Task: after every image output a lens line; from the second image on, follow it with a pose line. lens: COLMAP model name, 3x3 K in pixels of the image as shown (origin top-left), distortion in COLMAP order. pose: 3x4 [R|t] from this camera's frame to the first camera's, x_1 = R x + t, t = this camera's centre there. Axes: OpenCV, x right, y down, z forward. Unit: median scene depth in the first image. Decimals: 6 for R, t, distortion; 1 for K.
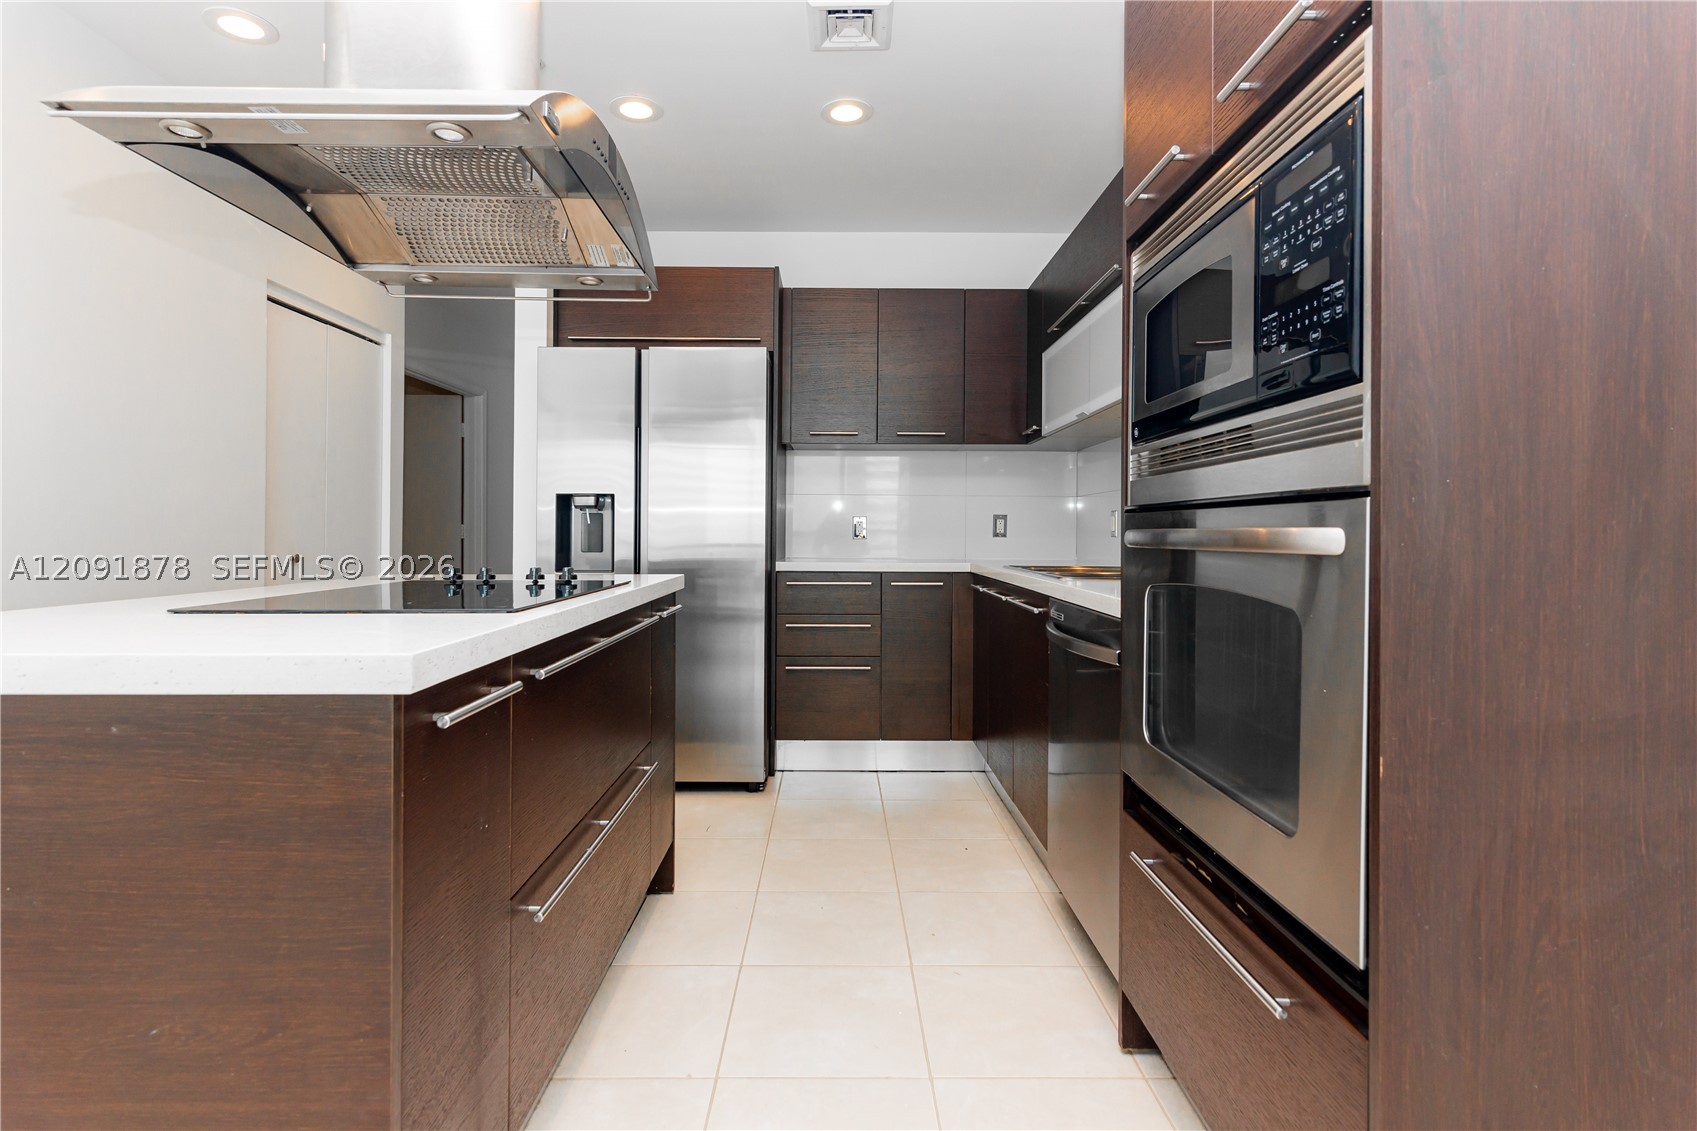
lens RADIAL K [[834.3, 0, 843.0], [0, 834.3, 560.4], [0, 0, 1]] dist [0.001960, 0.000026]
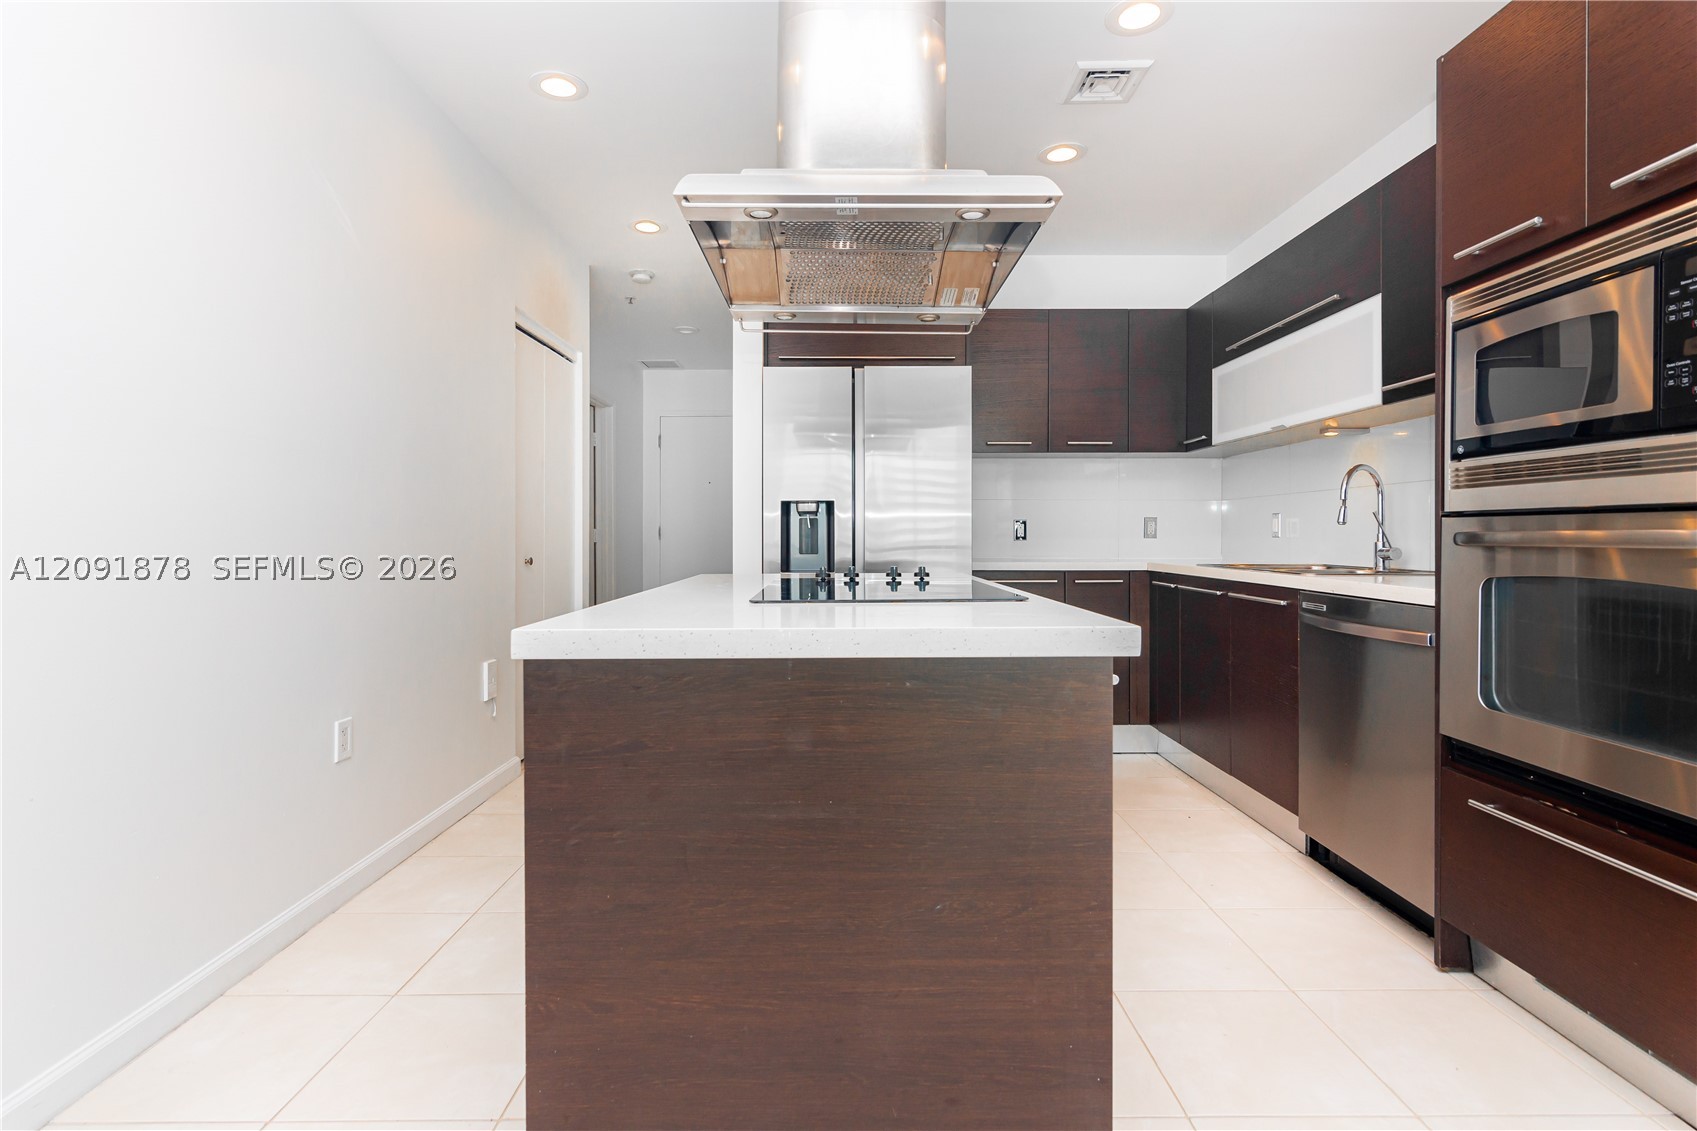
lens RADIAL K [[828.6, 0, 849.7], [0, 828.6, 566.1], [0, 0, 1]] dist [0.002234, 0.000261]
pose [[0.999988, -0.004824, 0.001189, -0.253431], [0.004817, 0.999972, 0.005659, 0.000462], [-0.001216, -0.005653, 0.999983, -0.089586]]
